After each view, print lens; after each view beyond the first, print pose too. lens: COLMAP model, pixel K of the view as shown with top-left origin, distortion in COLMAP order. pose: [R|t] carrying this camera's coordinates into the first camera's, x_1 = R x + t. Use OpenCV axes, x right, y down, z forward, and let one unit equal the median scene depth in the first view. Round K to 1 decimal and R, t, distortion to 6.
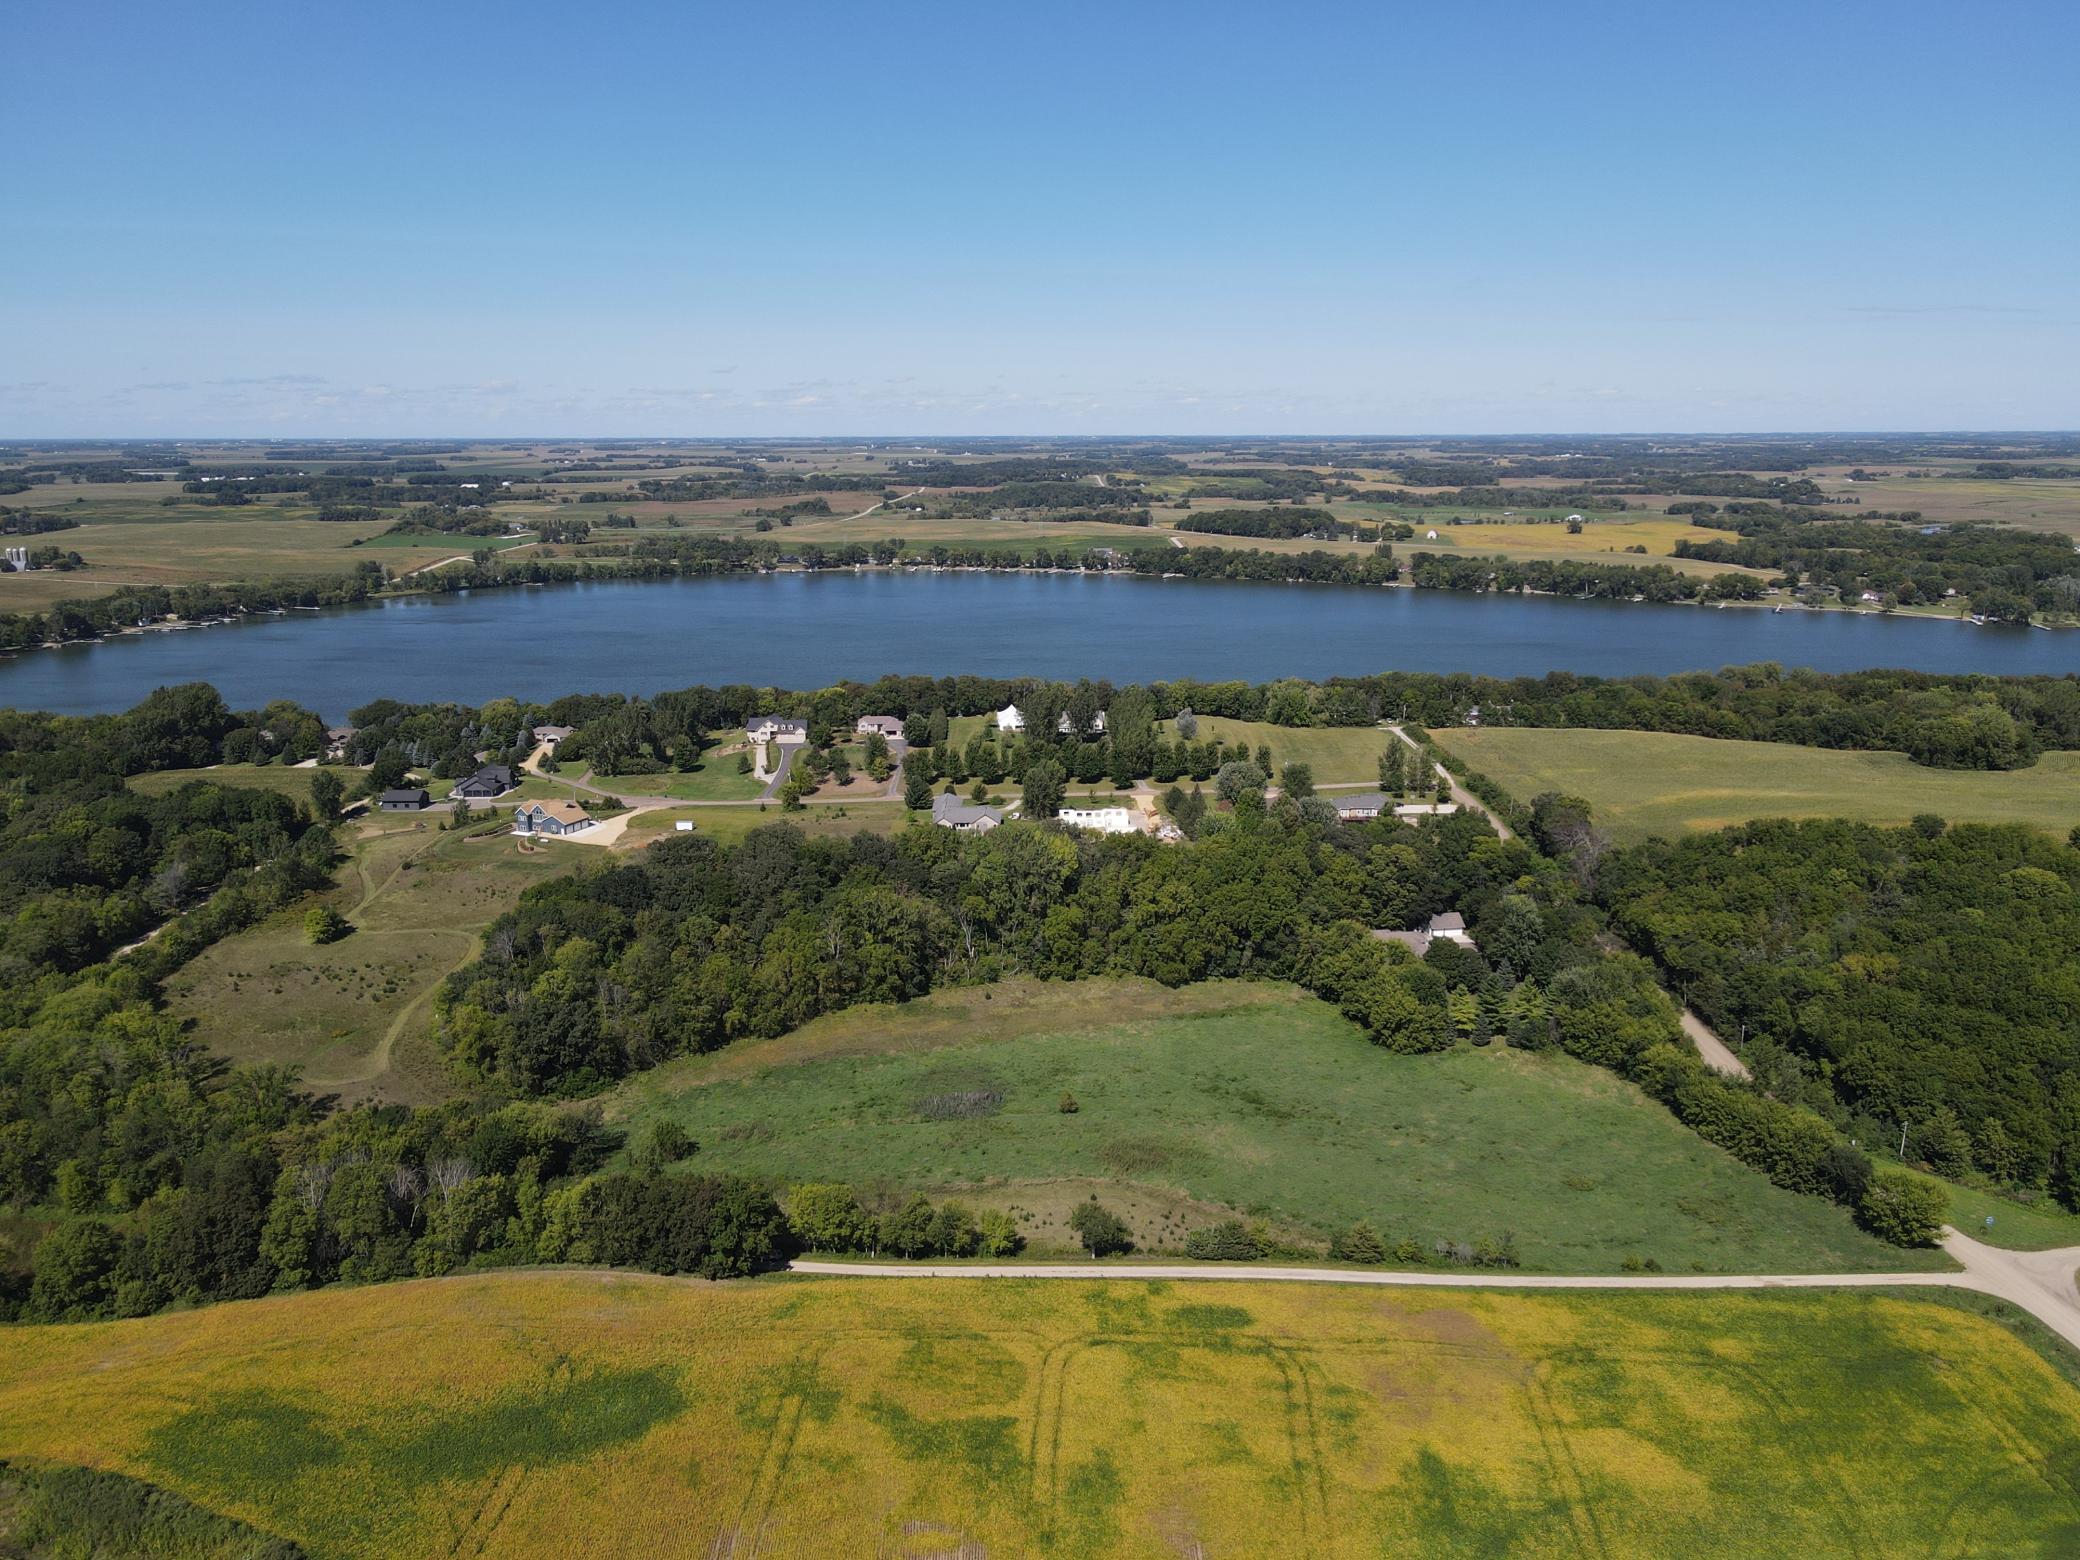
lens RADIAL K [[1522.4, 0, 1044.2], [0, 1522.4, 779.8], [0, 0, 1]] dist [-0.005686, 0.045073]
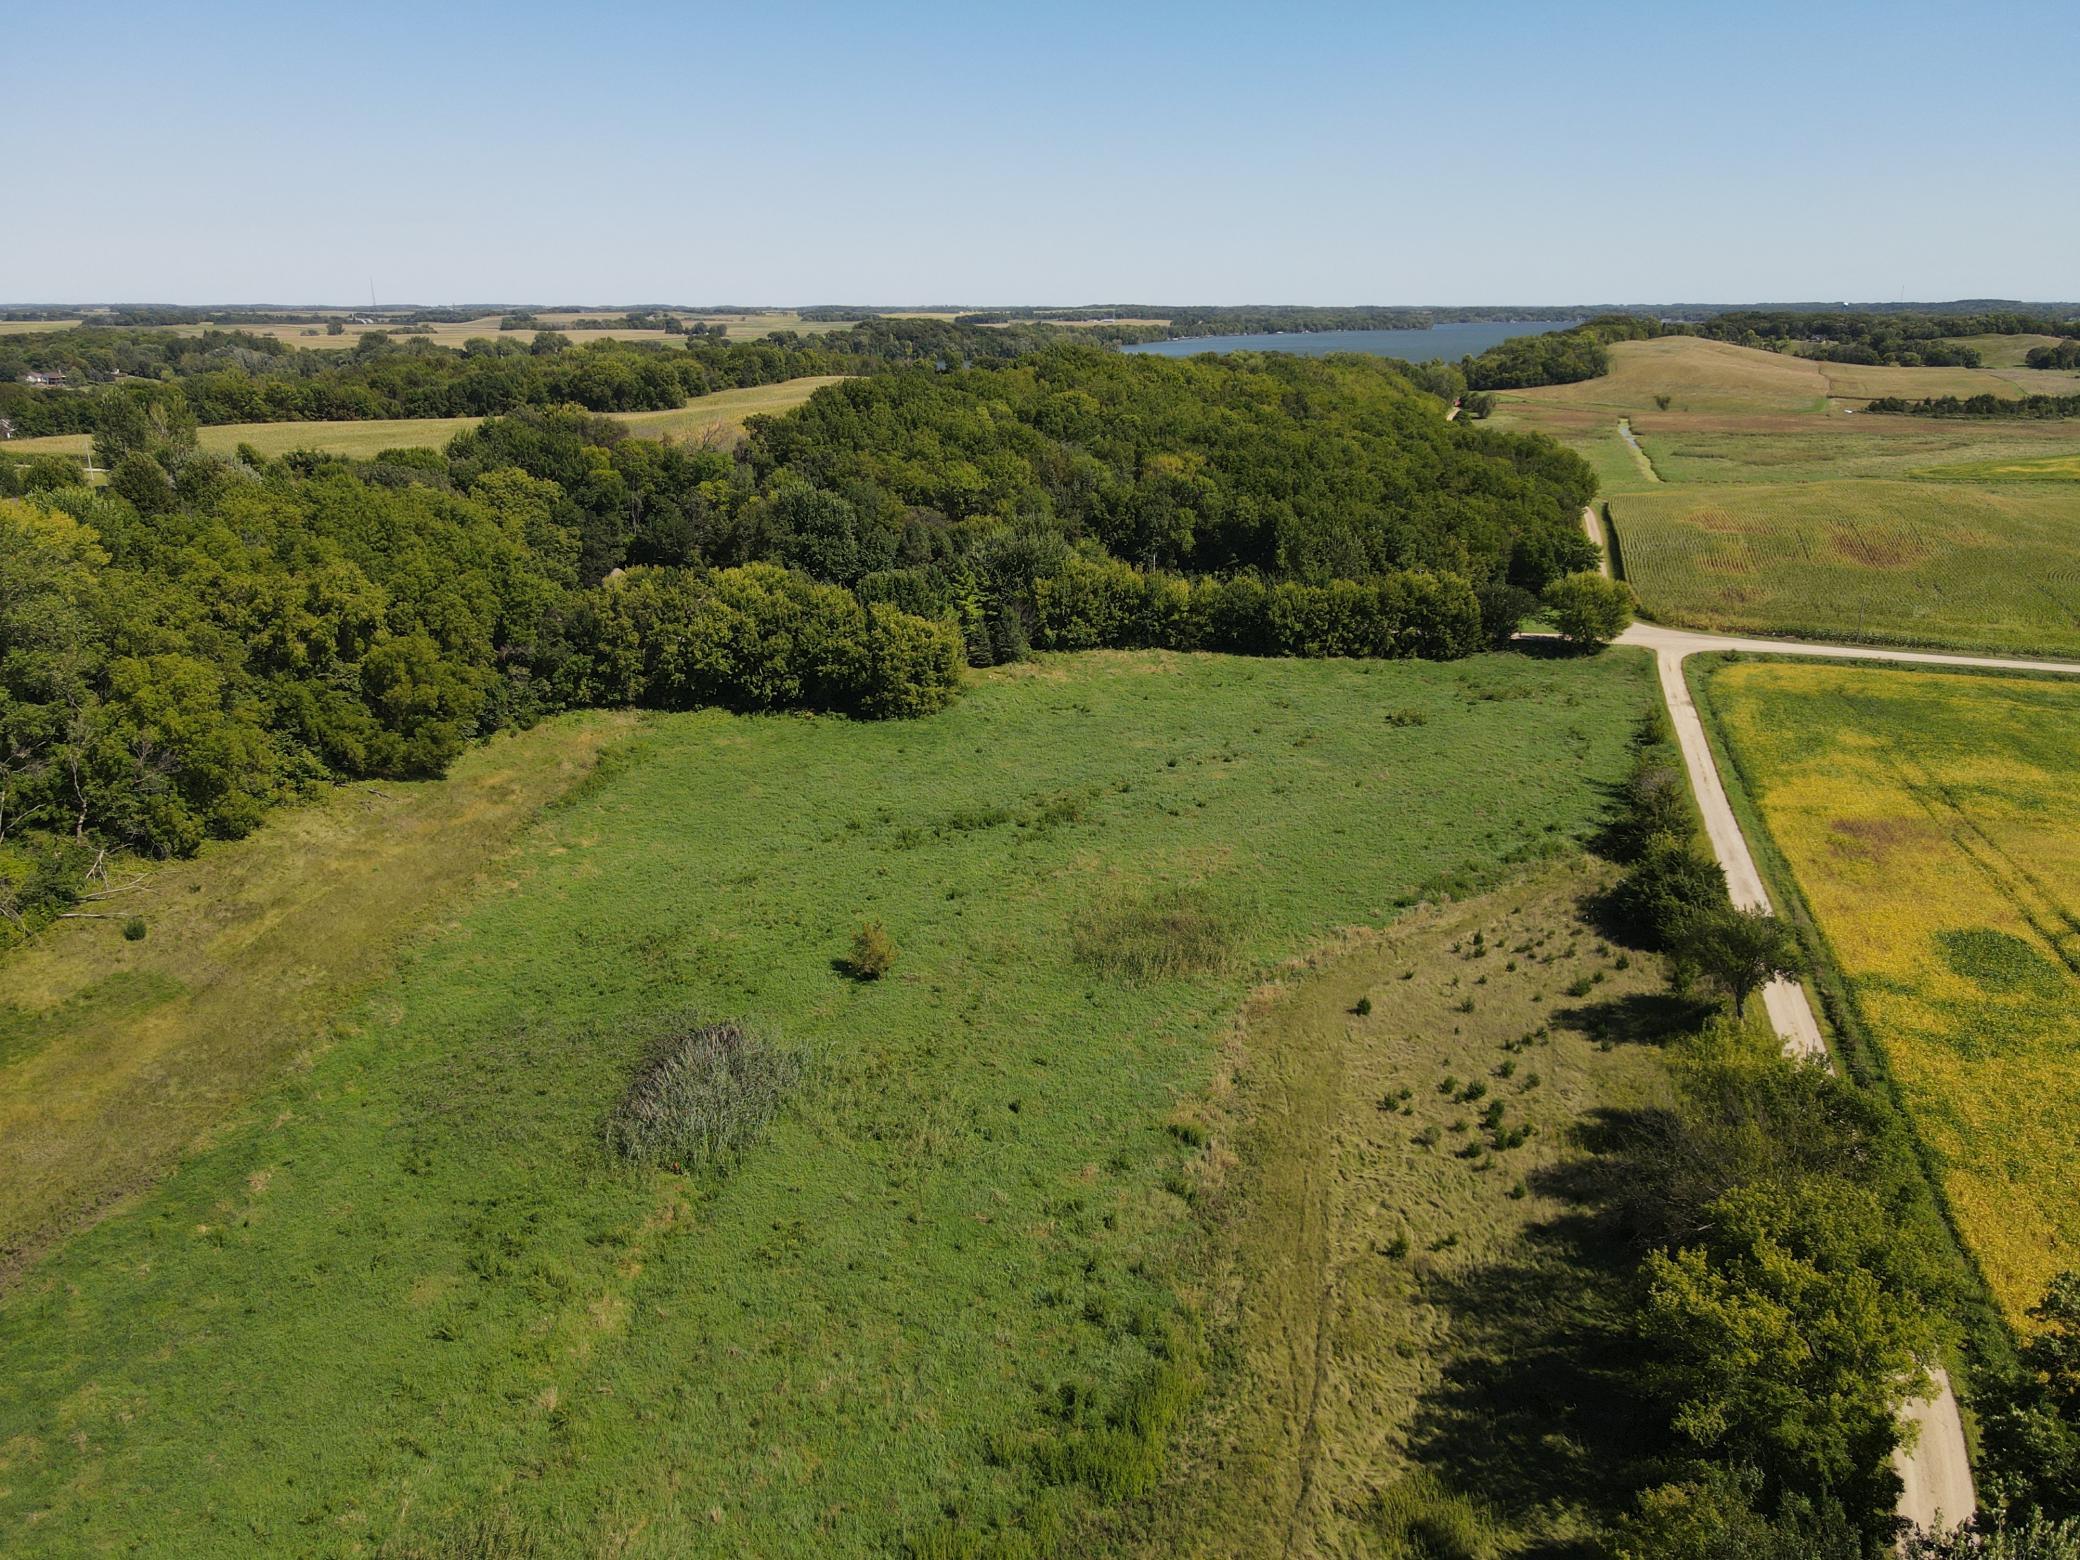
lens RADIAL K [[1522.4, 0, 1044.2], [0, 1522.4, 779.8], [0, 0, 1]] dist [-0.005686, 0.045073]
pose [[0.338258, -0.279493, 0.898591, -0.247705], [0.212816, 0.952859, 0.216262, 0.075102], [-0.916674, 0.118083, 0.381792, 0.641162]]
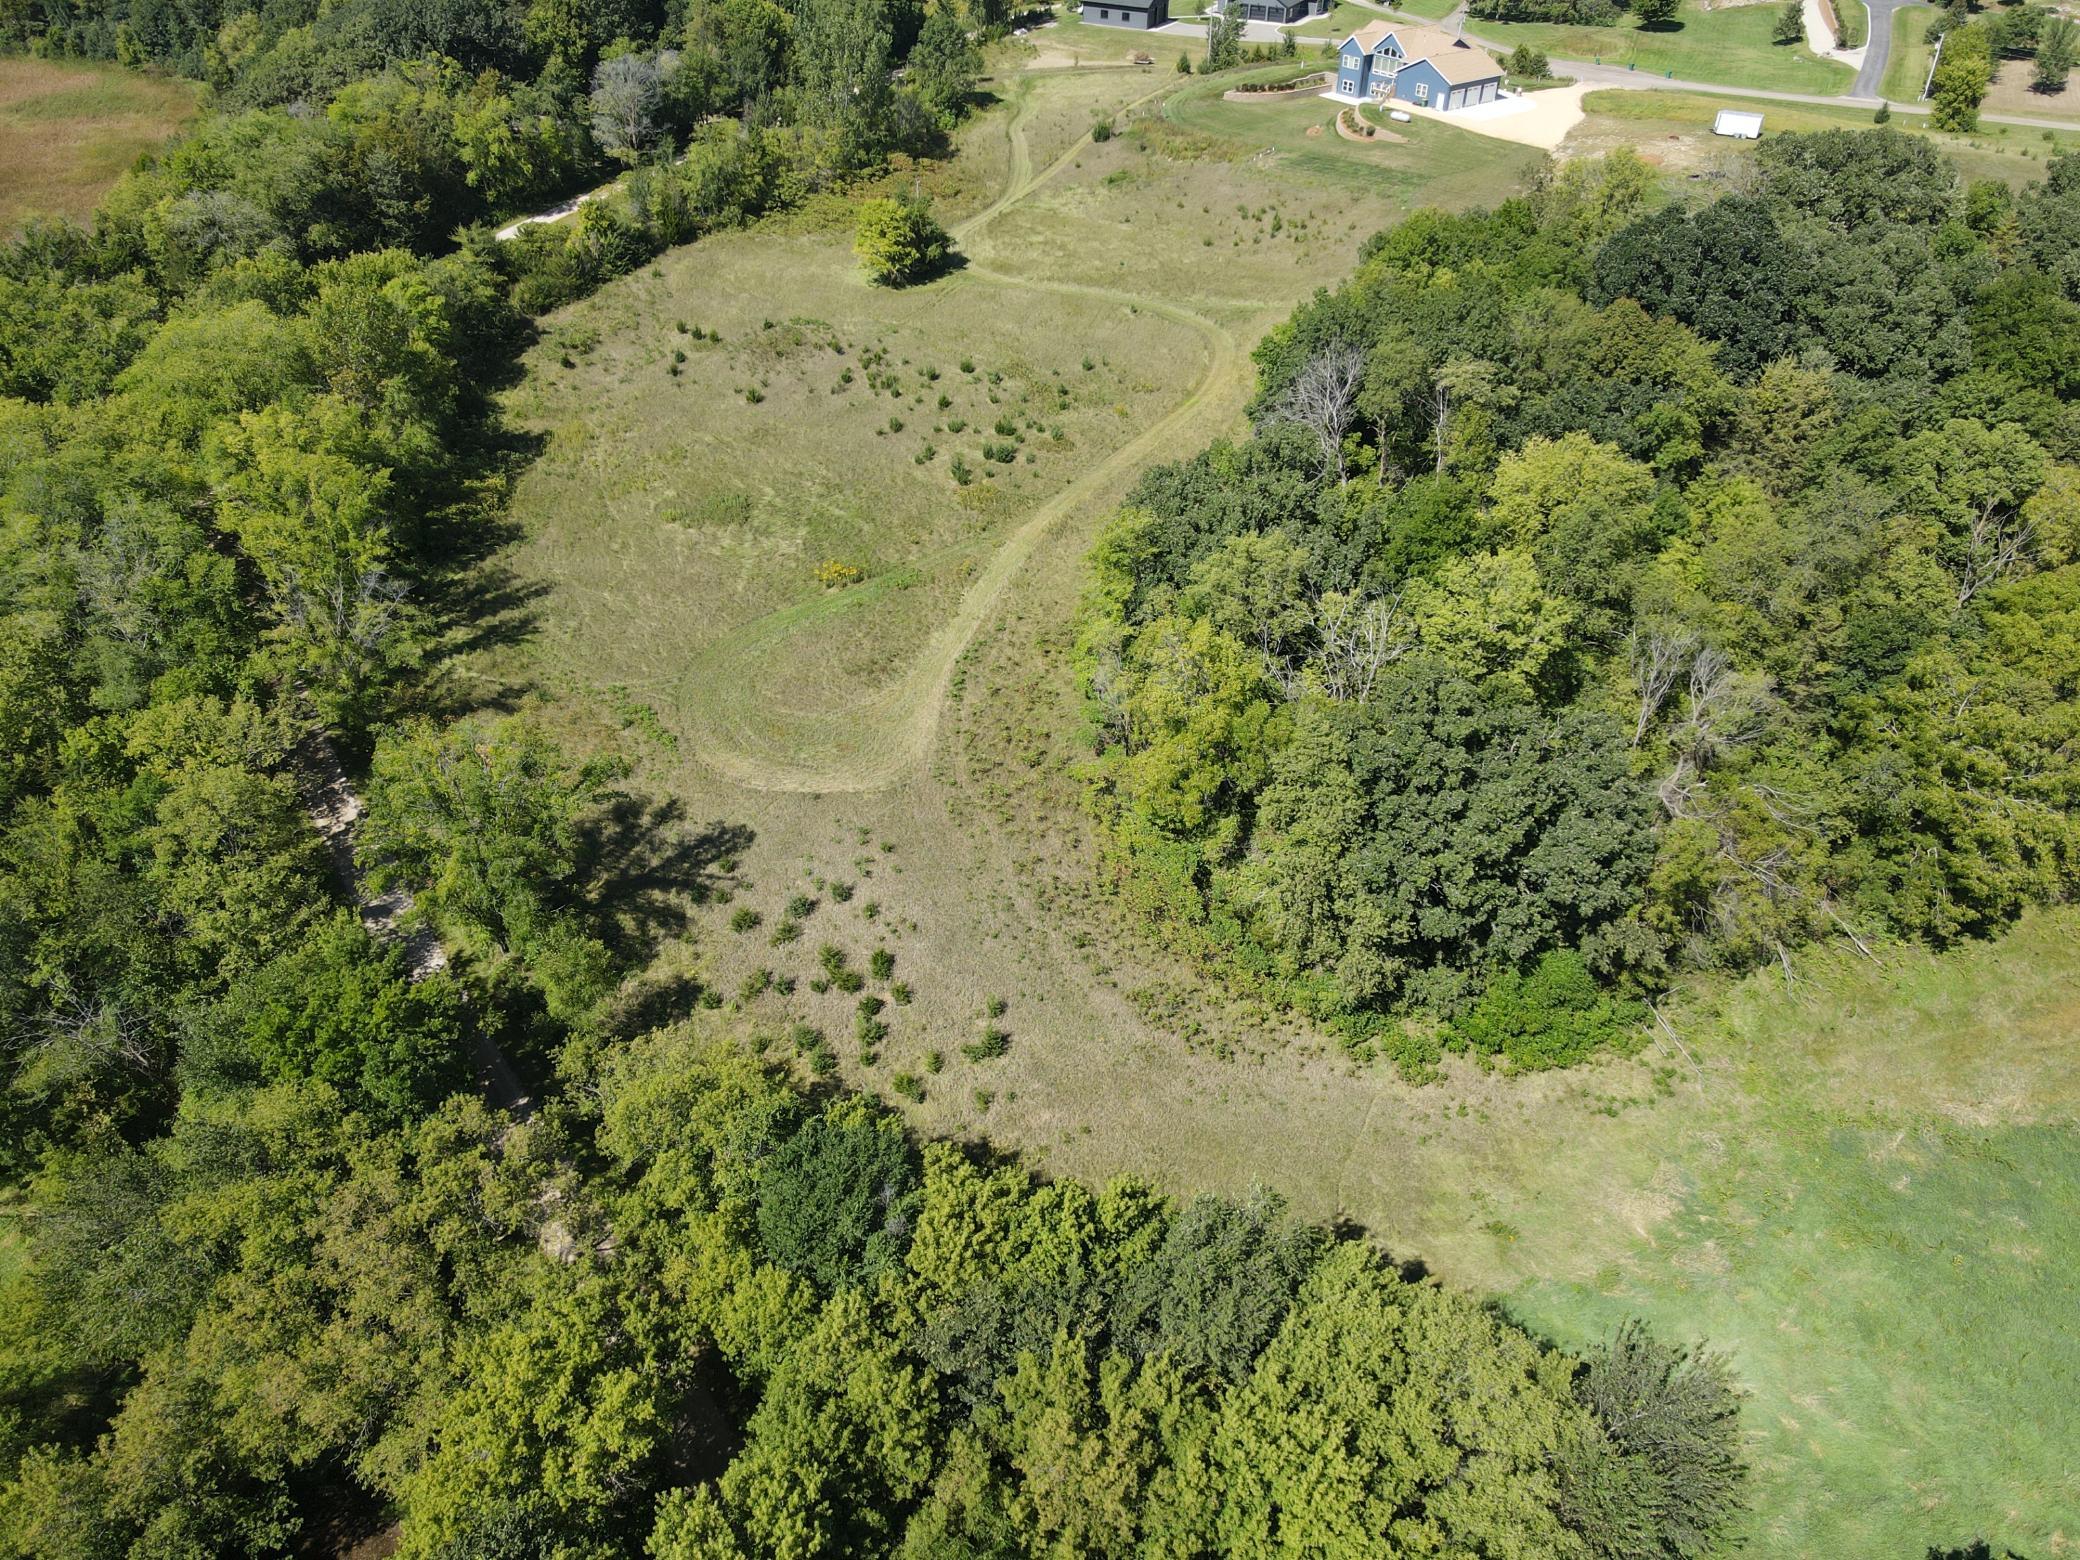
lens RADIAL K [[1520.0, 0, 1044.1], [0, 1520.0, 784.4], [0, 0, 1]] dist [0.002627, 0.029493]
pose [[0.891268, 0.287782, -0.350461, -0.242310], [-0.127649, 0.900794, 0.415062, 0.050365], [0.435141, -0.325195, 0.839584, 0.606143]]
